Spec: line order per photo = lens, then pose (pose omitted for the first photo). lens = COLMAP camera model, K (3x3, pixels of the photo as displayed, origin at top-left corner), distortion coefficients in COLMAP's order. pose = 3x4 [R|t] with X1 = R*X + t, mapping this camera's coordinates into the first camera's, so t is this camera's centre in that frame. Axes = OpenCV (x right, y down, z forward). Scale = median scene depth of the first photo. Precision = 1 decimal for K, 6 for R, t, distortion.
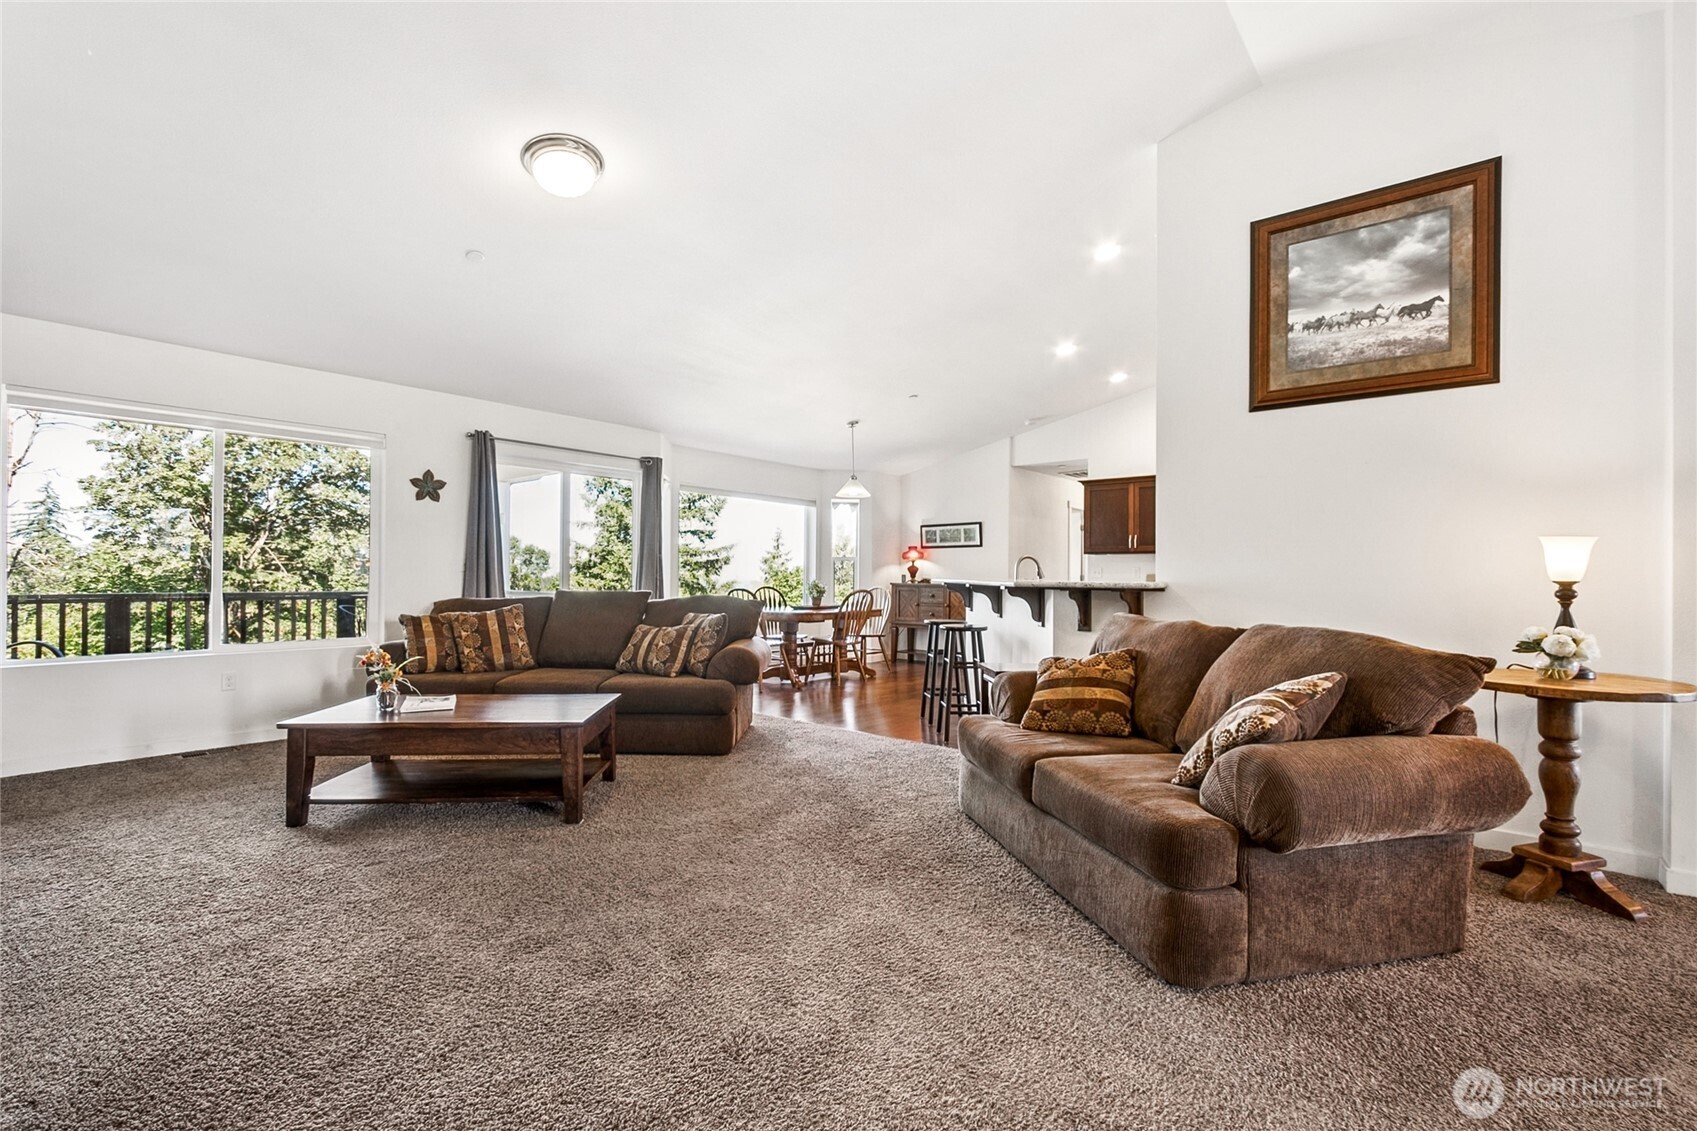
lens RADIAL K [[745.8, 0, 854.5], [0, 745.8, 571.1], [0, 0, 1]] dist [-0.000320, 0.000451]
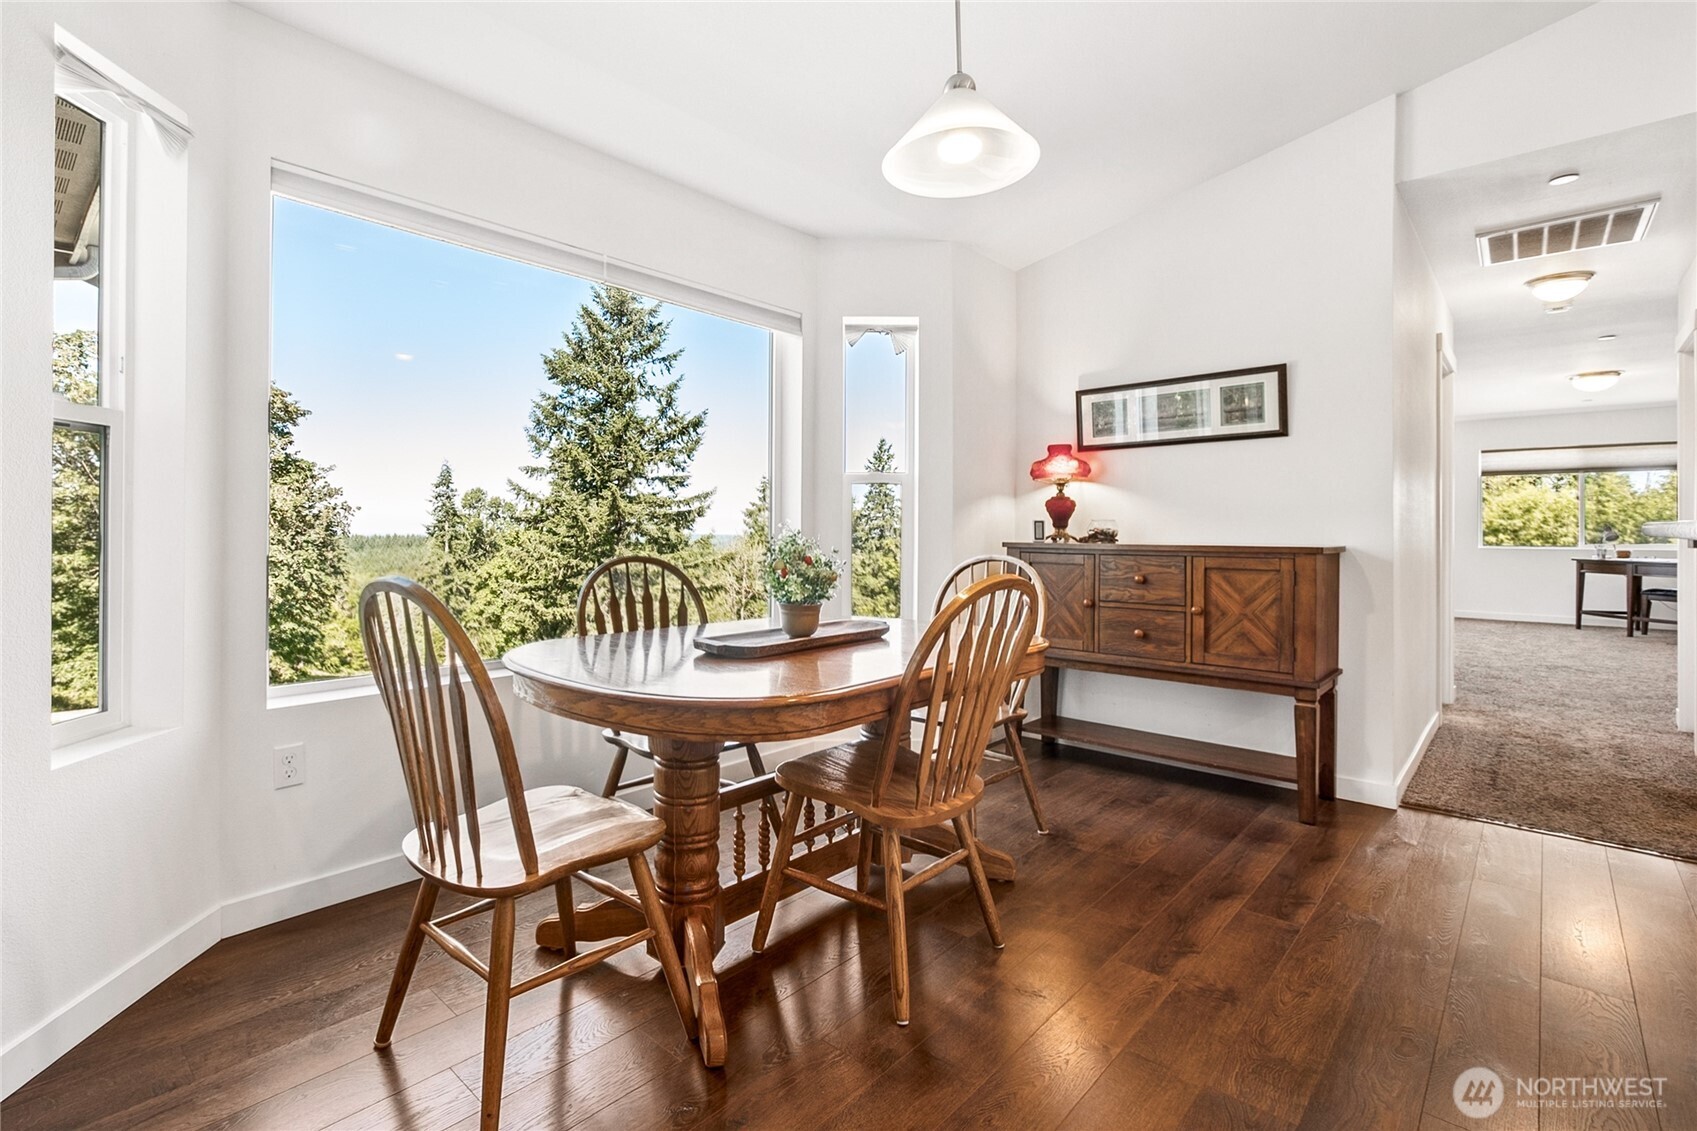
lens RADIAL K [[797.9, 0, 796.4], [0, 797.9, 528.3], [0, 0, 1]] dist [-0.002940, 0.000954]
pose [[0.997966, -0.004573, -0.063590, -0.039546], [0.004844, 0.999980, 0.004122, 0.008930], [0.063570, -0.004422, 0.997968, 0.824050]]
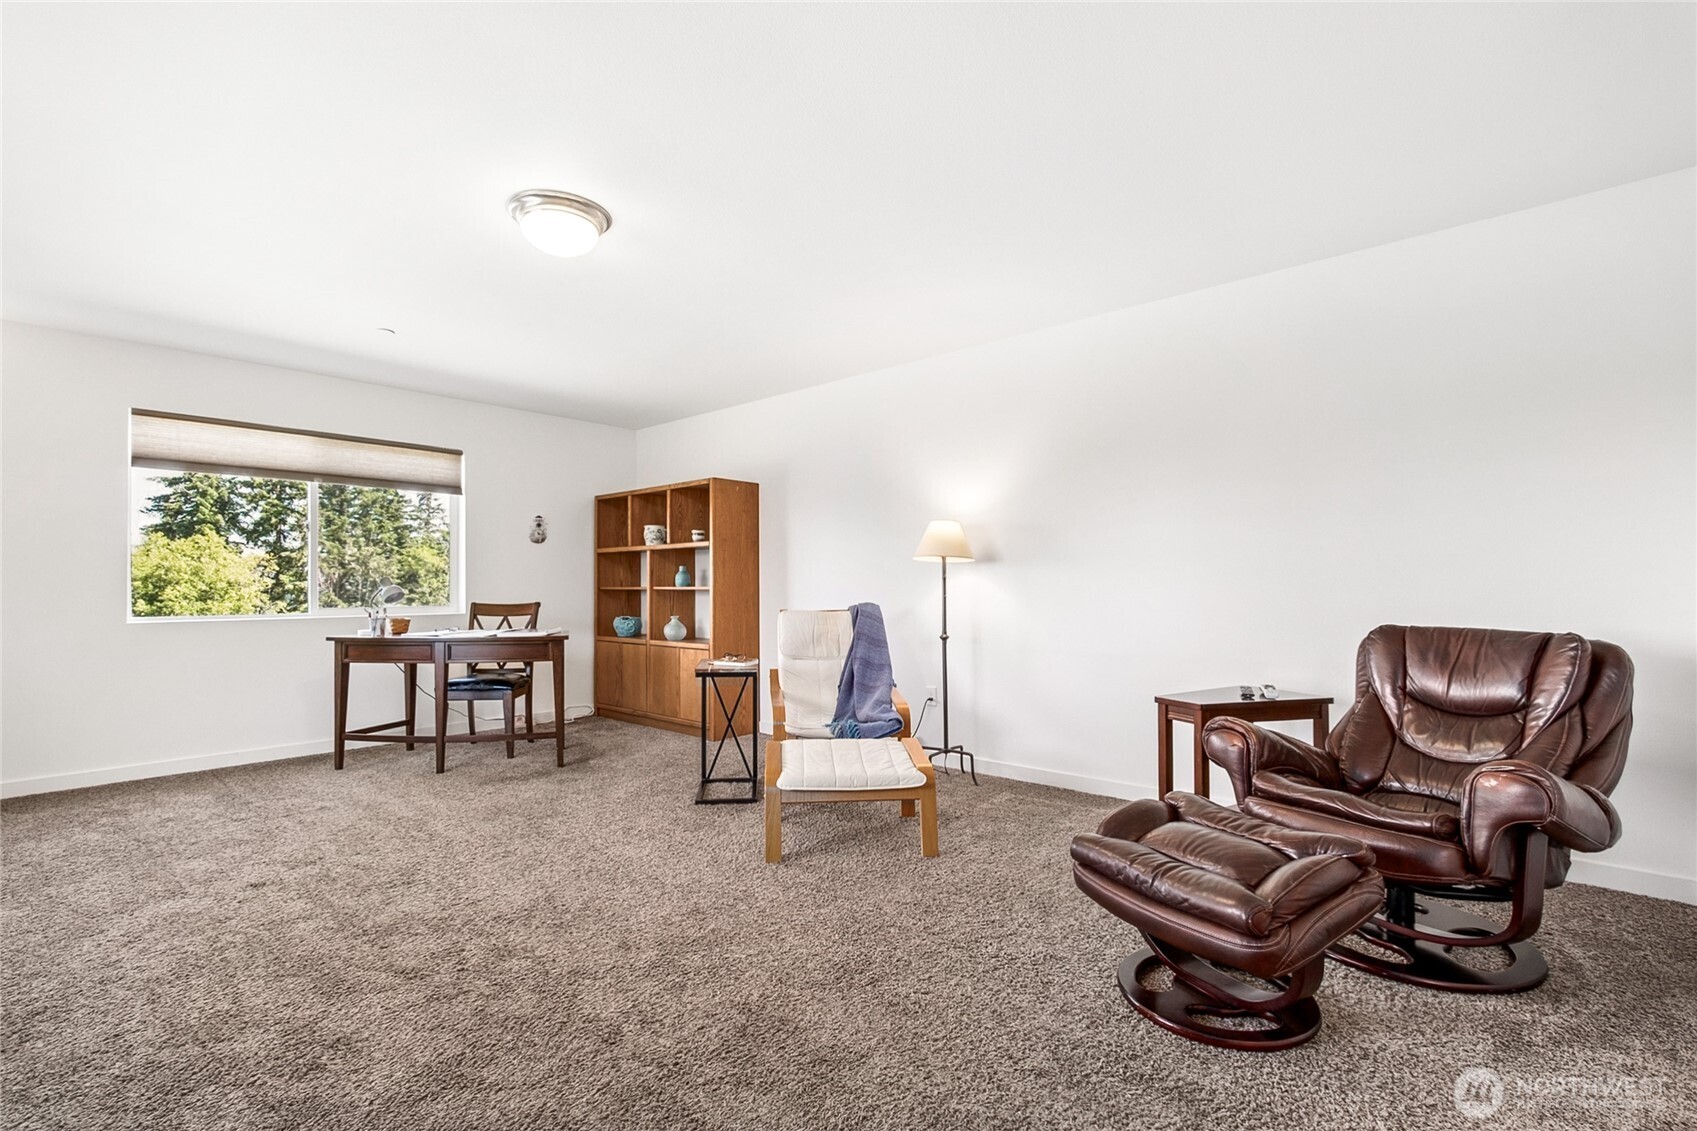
lens RADIAL K [[755.5, 0, 846.3], [0, 755.5, 578.6], [0, 0, 1]] dist [-0.000096, 0.000710]
pose [[0.046100, 0.007014, 0.998912, 0.484786], [-0.006272, 0.999958, -0.006732, 0.019916], [-0.998917, -0.005954, 0.046142, 1.677468]]
